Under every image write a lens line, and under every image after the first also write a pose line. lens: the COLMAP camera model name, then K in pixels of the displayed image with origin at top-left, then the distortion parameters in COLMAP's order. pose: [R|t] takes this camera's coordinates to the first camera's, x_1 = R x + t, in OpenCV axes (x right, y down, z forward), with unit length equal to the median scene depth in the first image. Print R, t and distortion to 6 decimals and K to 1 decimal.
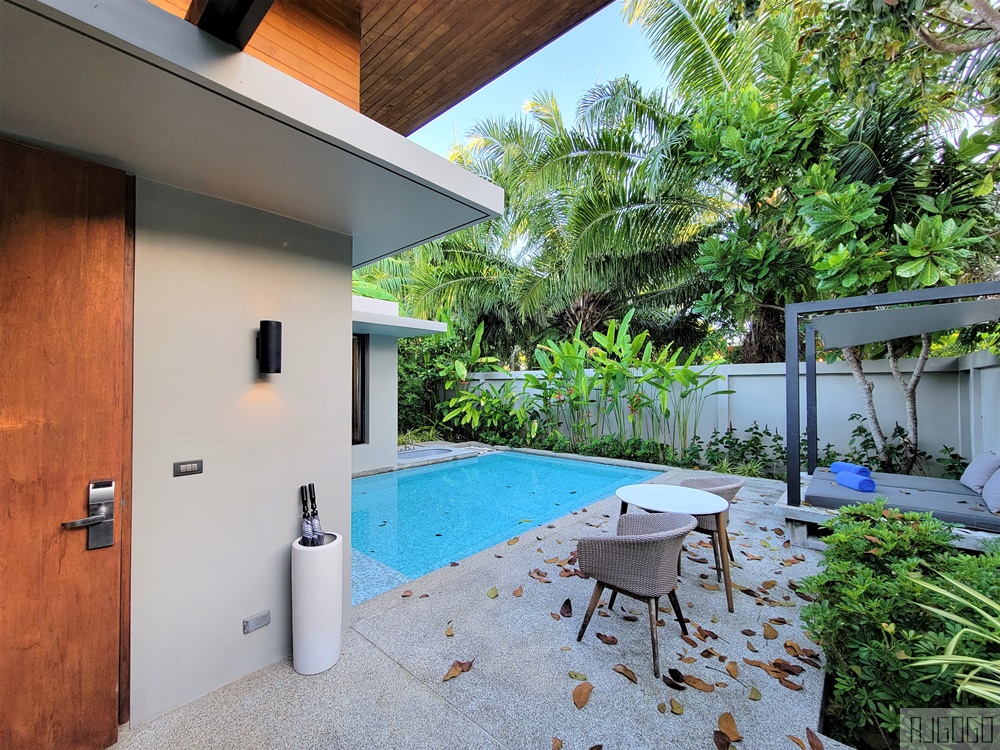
lens RADIAL K [[415.3, 0, 503.5], [0, 415.3, 377.6], [0, 0, 1]] dist [0.003606, -0.000403]
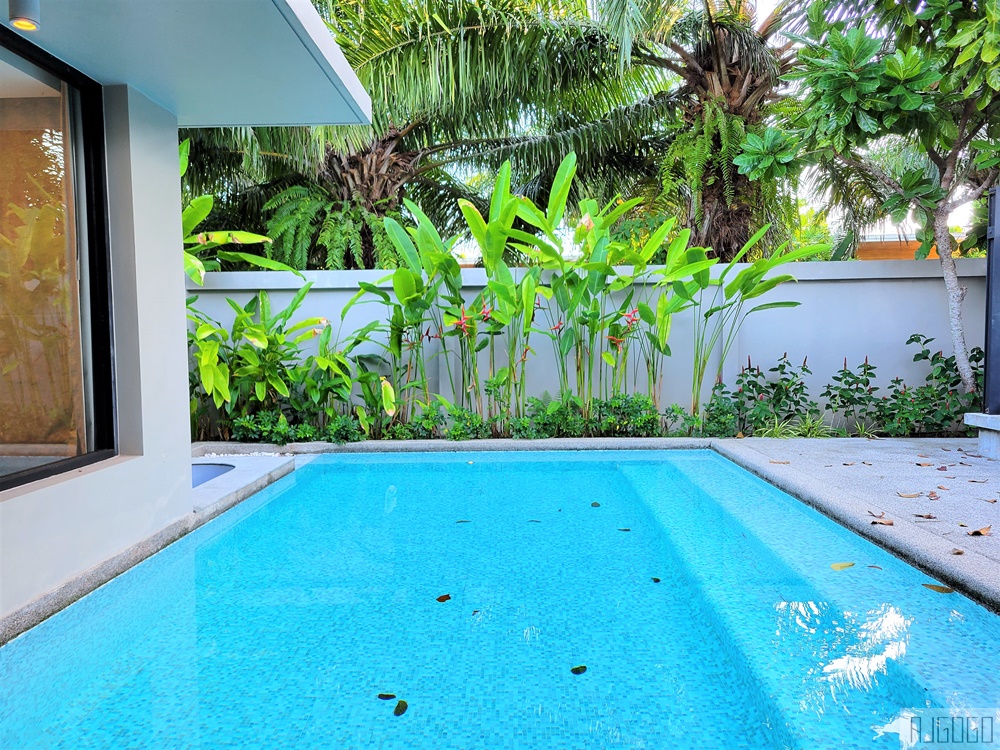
lens RADIAL K [[761.3, 0, 504.1], [0, 761.3, 375.6], [0, 0, 1]] dist [0.058150, -0.041718]
pose [[0.771376, -0.041076, 0.635053, -0.429300], [0.000762, 0.997974, 0.063624, 0.059106], [-0.636380, -0.048594, 0.769844, 0.347227]]
